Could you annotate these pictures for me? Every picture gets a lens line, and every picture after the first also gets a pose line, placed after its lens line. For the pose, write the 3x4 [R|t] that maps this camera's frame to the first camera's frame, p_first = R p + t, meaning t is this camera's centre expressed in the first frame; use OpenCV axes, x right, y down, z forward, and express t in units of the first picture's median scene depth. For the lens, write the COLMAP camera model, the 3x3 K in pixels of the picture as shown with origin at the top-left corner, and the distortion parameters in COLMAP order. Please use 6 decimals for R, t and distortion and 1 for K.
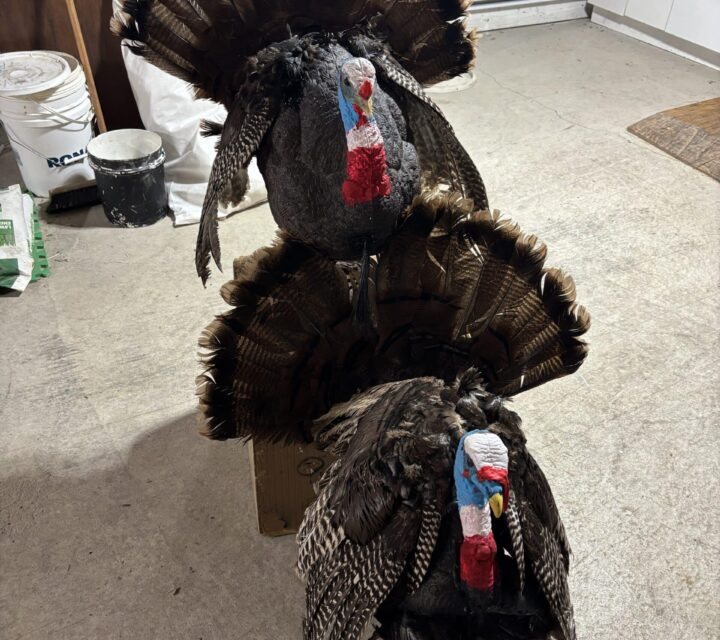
lens RADIAL K [[636.5, 0, 360.0], [0, 636.5, 320.0], [0, 0, 1]] dist [0.003460, -0.012024]
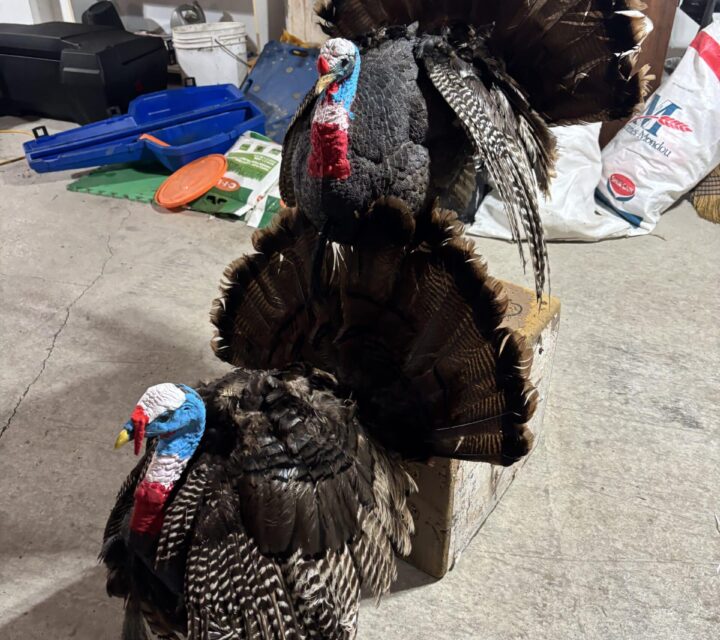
lens RADIAL K [[638.9, 0, 360.0], [0, 638.9, 320.0], [0, 0, 1]] dist [-0.006395, -0.004254]
pose [[0.748902, 0.386881, -0.538023, 0.734789], [-0.416186, 0.906388, 0.072456, -0.087741], [0.515689, 0.169655, 0.839810, 0.231018]]
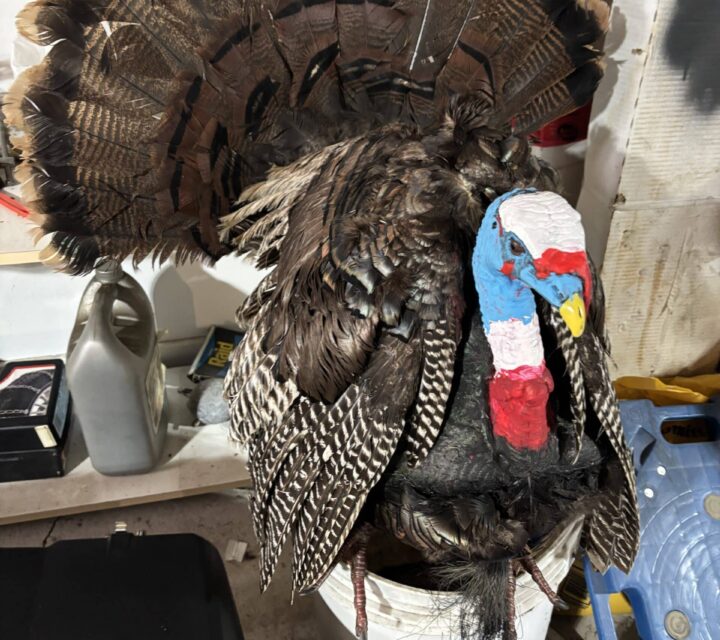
lens RADIAL K [[636.5, 0, 360.0], [0, 636.5, 320.0], [0, 0, 1]] dist [0.003460, -0.012024]
pose [[0.981941, -0.147446, 0.118540, -0.028249], [0.104069, 0.944230, 0.312409, 0.081038], [-0.157993, -0.294431, 0.942522, 0.418280]]
